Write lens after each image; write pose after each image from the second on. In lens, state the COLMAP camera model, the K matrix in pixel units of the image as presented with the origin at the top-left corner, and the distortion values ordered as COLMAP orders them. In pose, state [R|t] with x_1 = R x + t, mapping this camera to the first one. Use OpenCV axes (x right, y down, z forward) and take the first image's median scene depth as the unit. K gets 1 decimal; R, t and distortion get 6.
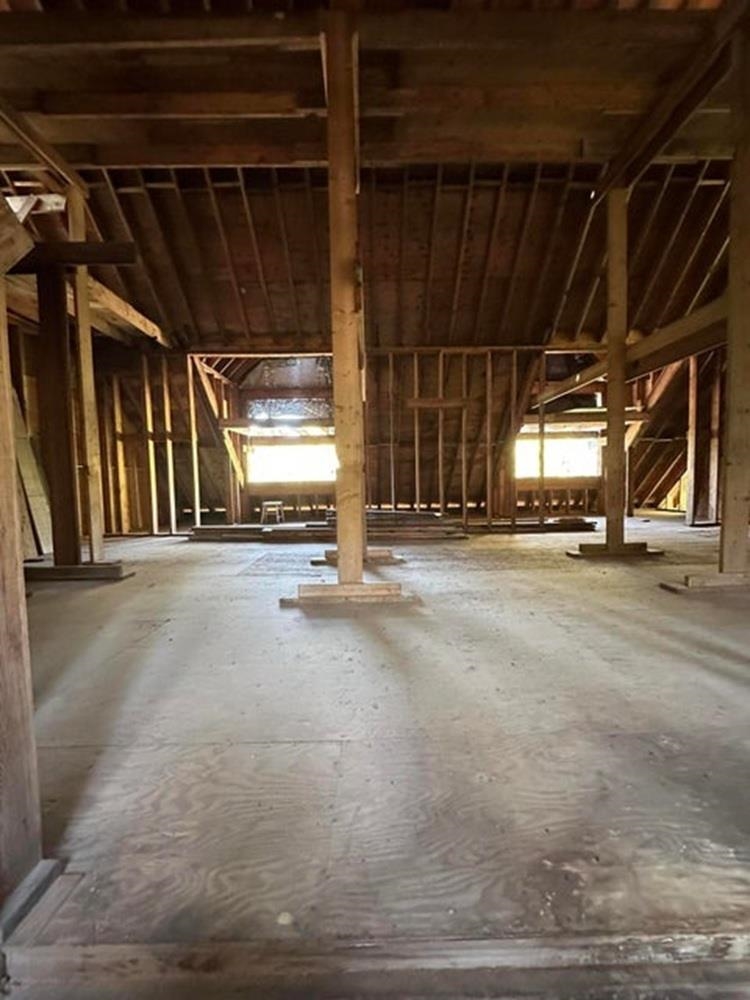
lens RADIAL K [[399.7, 0, 375.0], [0, 399.7, 500.0], [0, 0, 1]] dist [-0.001636, 0.000141]
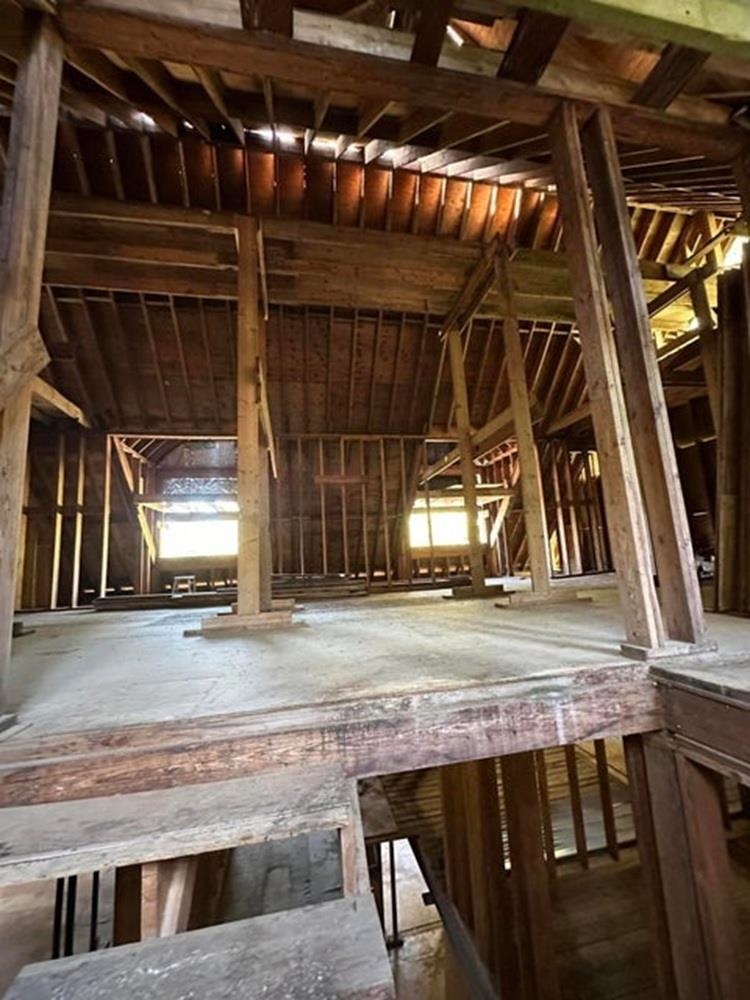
lens RADIAL K [[399.7, 0, 375.0], [0, 399.7, 500.0], [0, 0, 1]] dist [-0.001636, 0.000141]
pose [[0.983012, -0.003441, 0.183507, 0.042492], [0.042252, 0.977213, -0.208011, 0.064359], [-0.178609, 0.212231, 0.960758, -0.130146]]
